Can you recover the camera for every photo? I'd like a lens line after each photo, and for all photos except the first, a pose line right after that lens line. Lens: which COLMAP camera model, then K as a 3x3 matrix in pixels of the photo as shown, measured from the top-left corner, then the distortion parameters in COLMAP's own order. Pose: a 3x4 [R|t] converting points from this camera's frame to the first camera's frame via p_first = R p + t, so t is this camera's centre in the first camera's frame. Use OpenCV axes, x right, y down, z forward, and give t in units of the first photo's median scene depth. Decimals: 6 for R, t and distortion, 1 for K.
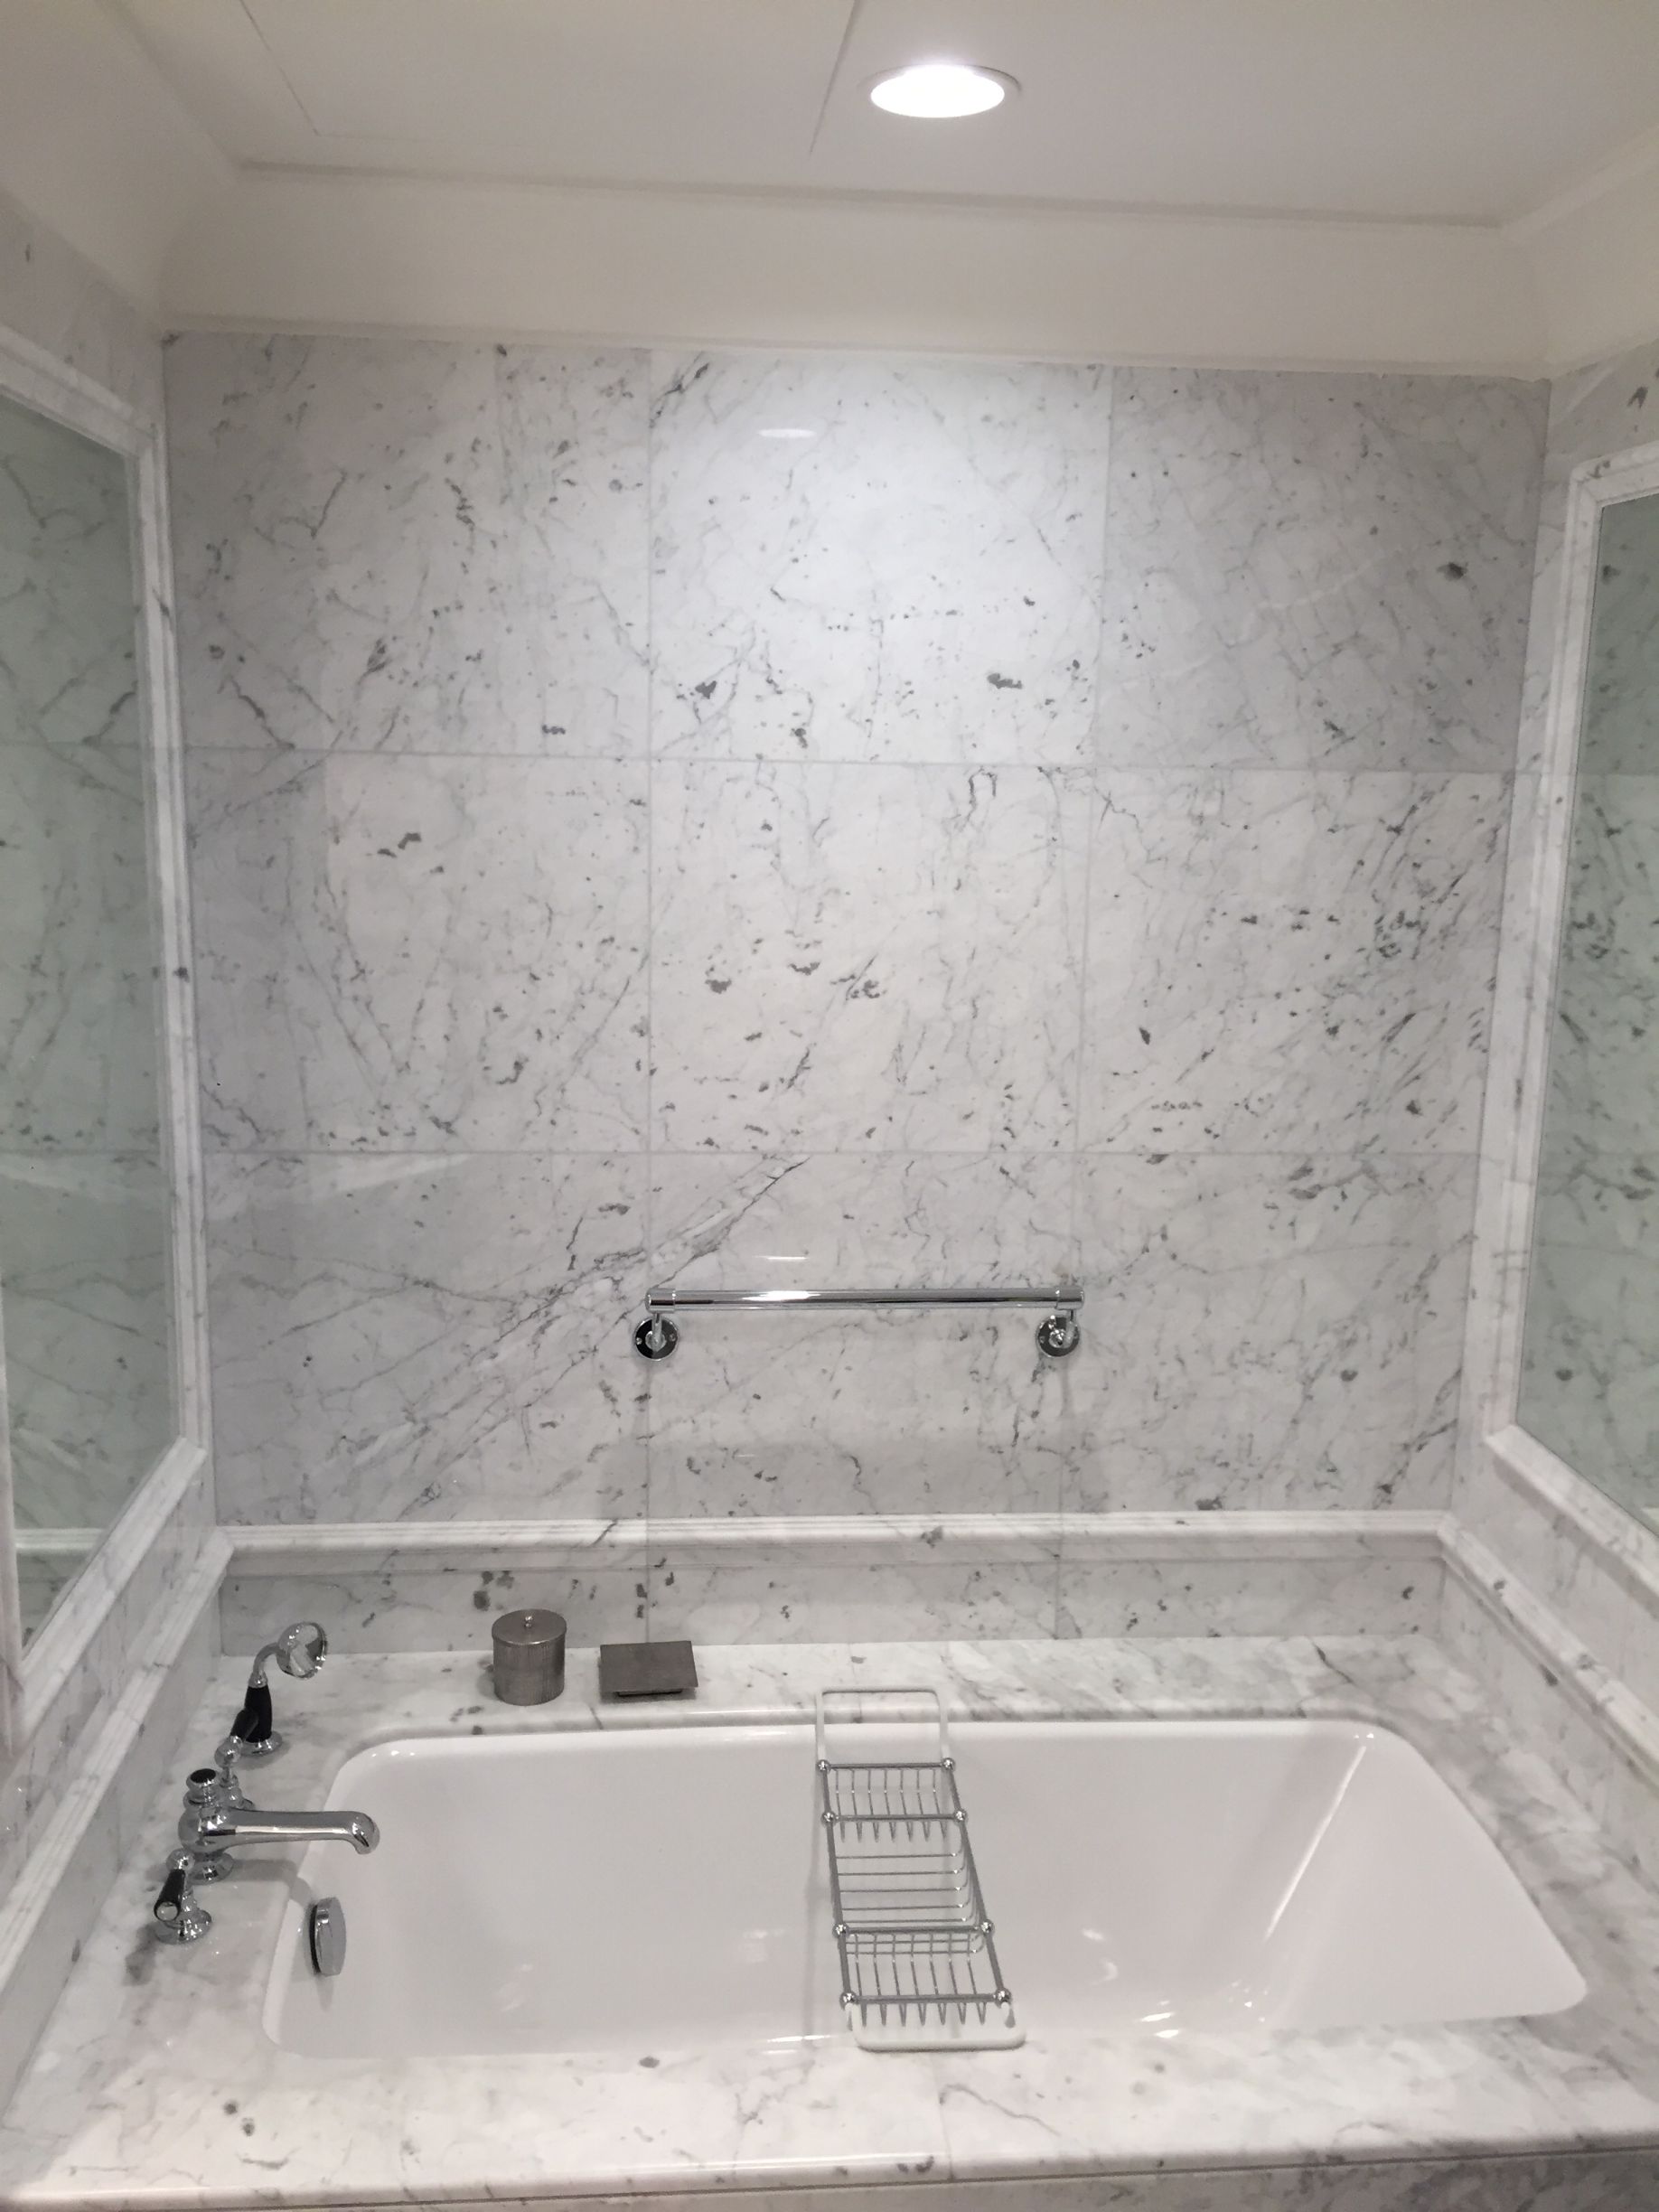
lens RADIAL K [[1912.9, 0, 831.5], [0, 1912.9, 1115.2], [0, 0, 1]] dist [0.097578, -0.141502]
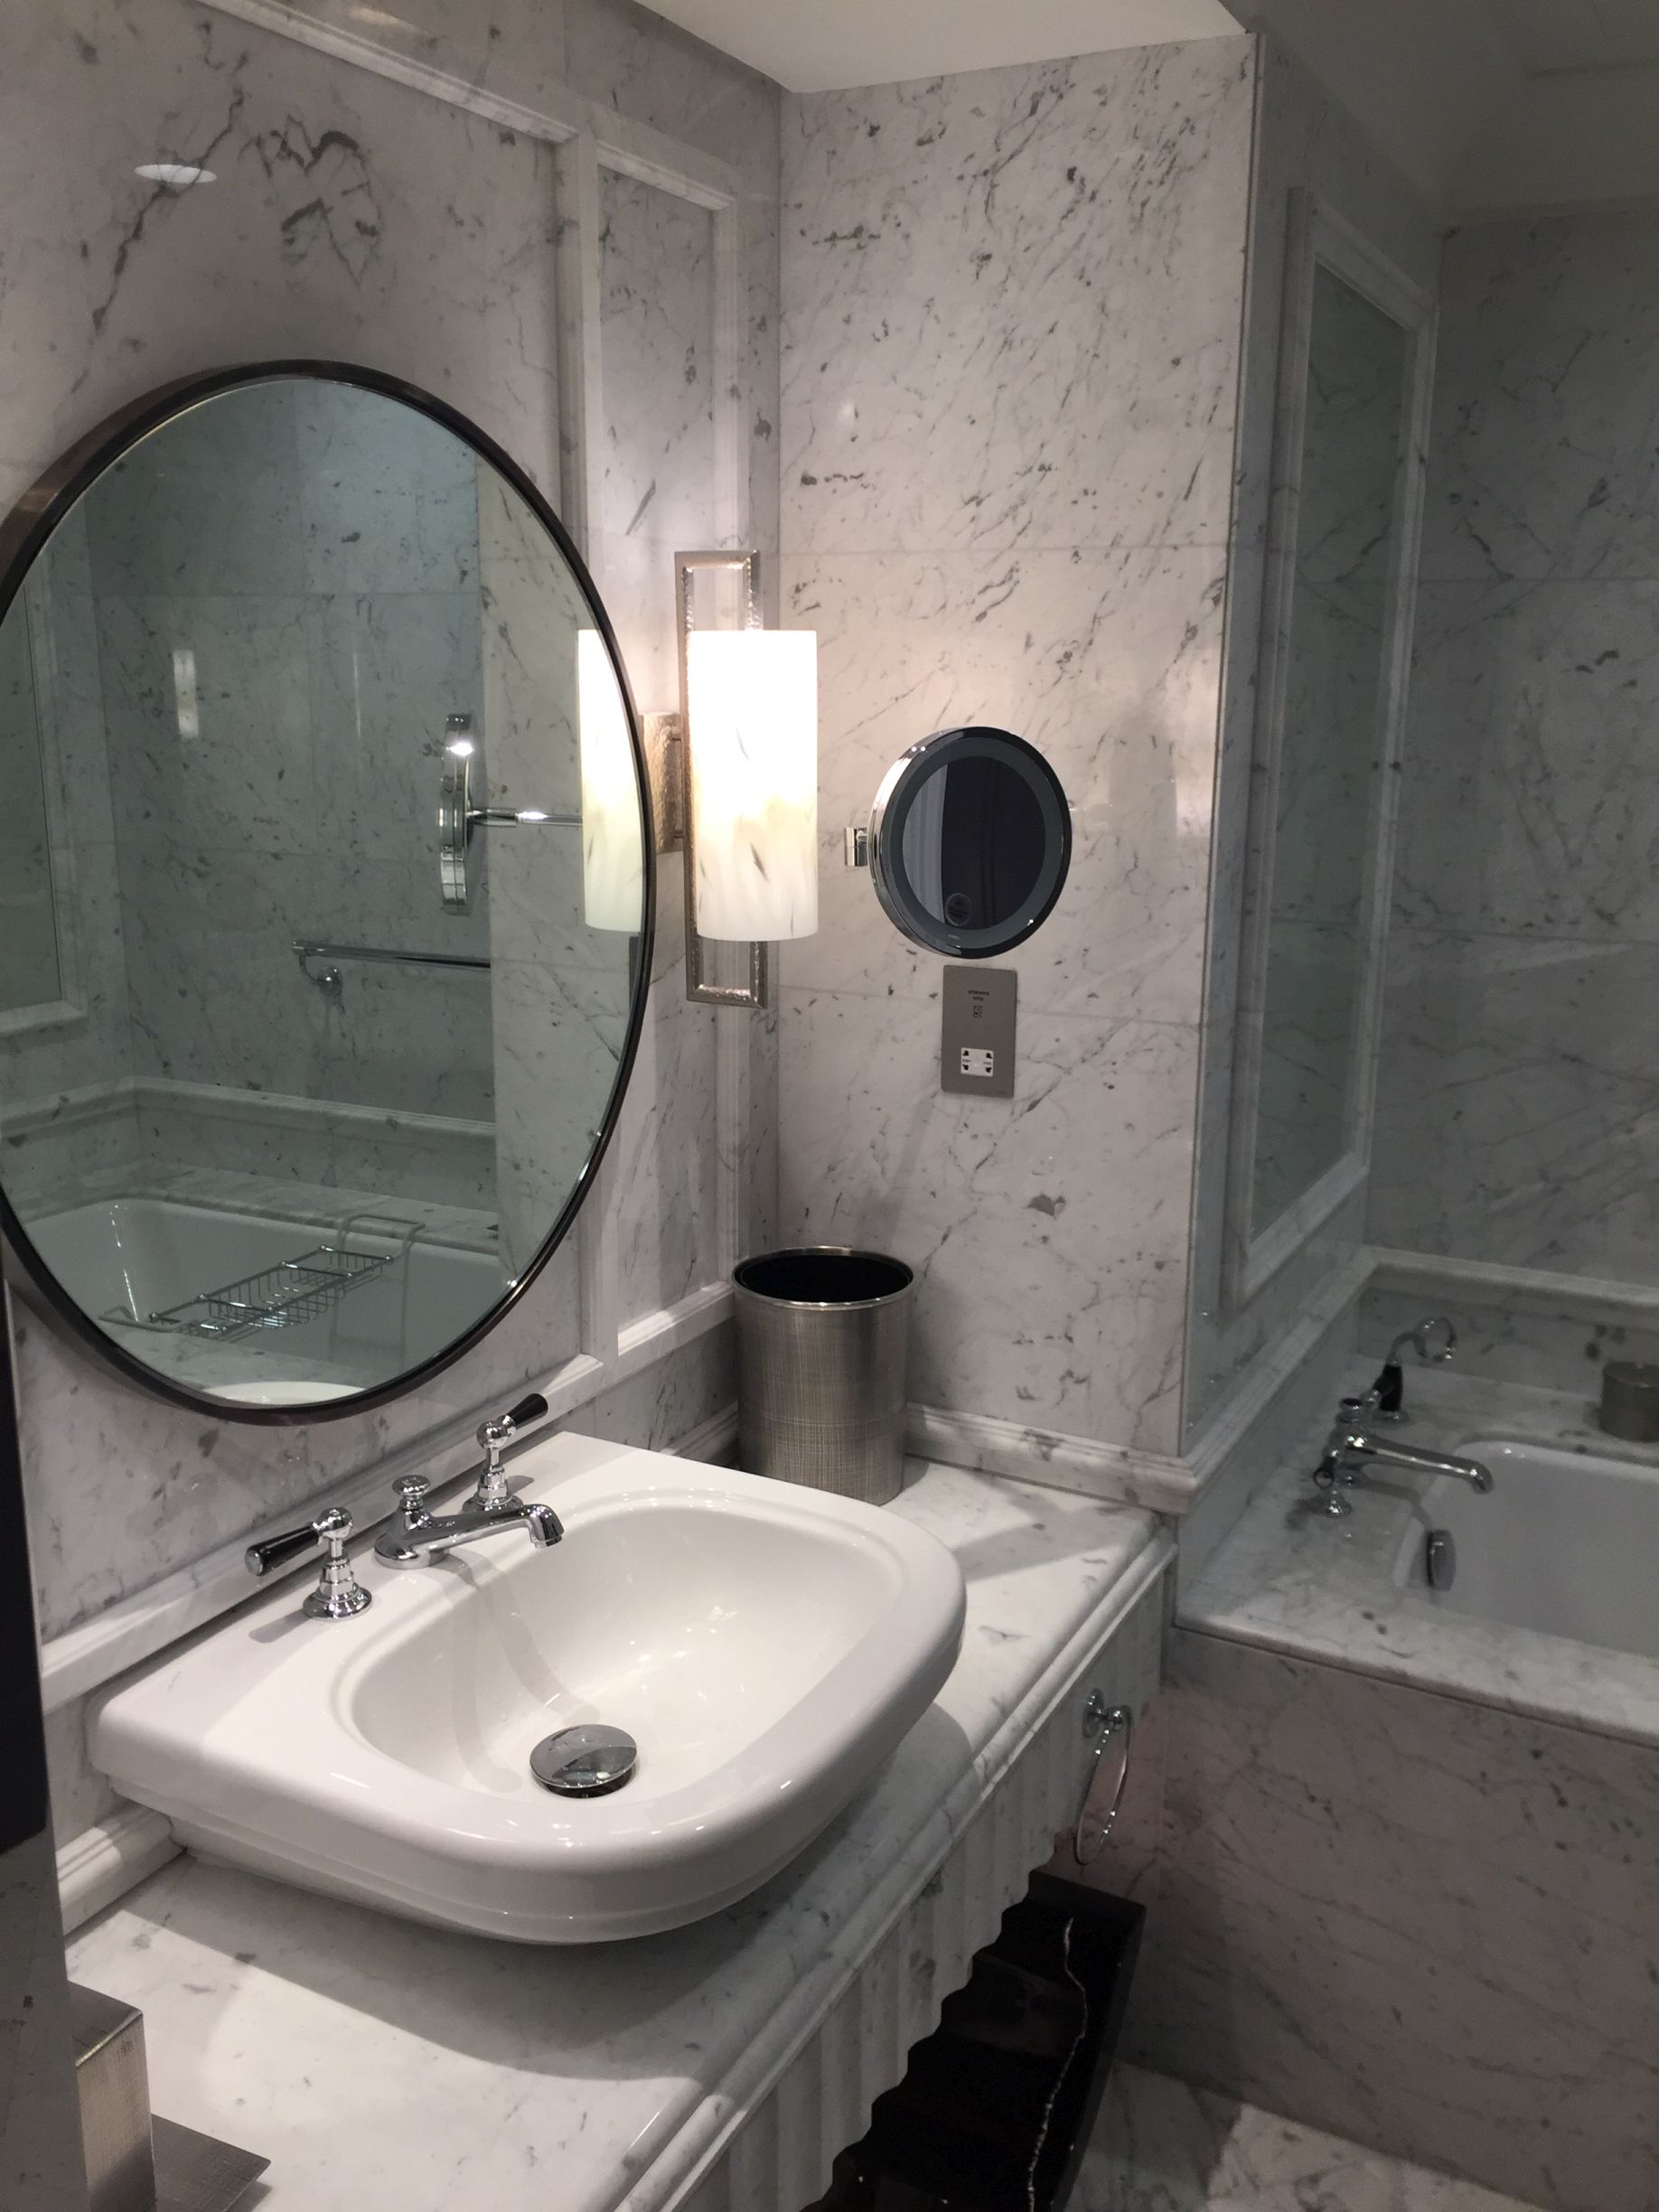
lens RADIAL K [[1912.9, 0, 811.4], [0, 1912.9, 1101.3], [0, 0, 1]] dist [0.097578, -0.141502]
pose [[0.842609, 0.105790, -0.528033, 0.014643], [-0.095166, 0.994335, 0.047351, 0.105378], [0.530051, 0.010352, 0.847902, -0.203032]]
